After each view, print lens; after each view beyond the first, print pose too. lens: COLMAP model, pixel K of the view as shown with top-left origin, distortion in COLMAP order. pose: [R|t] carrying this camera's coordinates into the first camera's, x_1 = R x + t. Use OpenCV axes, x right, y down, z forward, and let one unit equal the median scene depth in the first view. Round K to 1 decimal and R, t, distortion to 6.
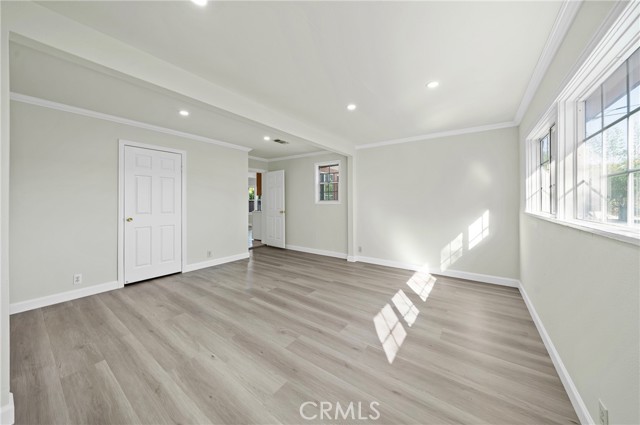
lens RADIAL K [[217.3, 0, 317.0], [0, 217.3, 201.2], [0, 0, 1]] dist [-0.003464, -0.000437]
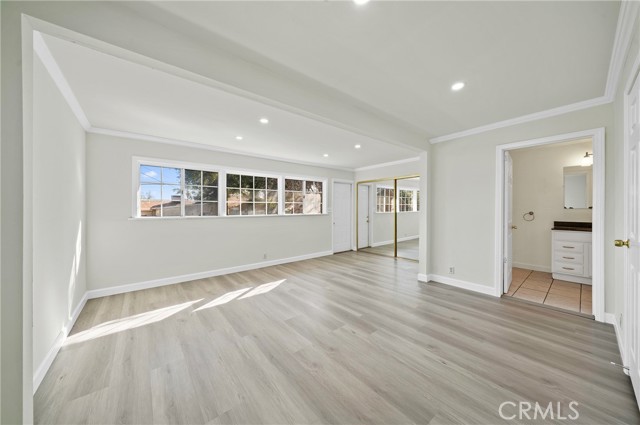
lens RADIAL K [[217.3, 0, 319.0], [0, 217.3, 210.4], [0, 0, 1]] dist [-0.003464, -0.000437]
pose [[-0.966757, 0.004921, 0.255651, -0.352423], [0.005928, 0.999977, 0.003169, 0.003894], [-0.255630, 0.004579, -0.966764, 1.846925]]
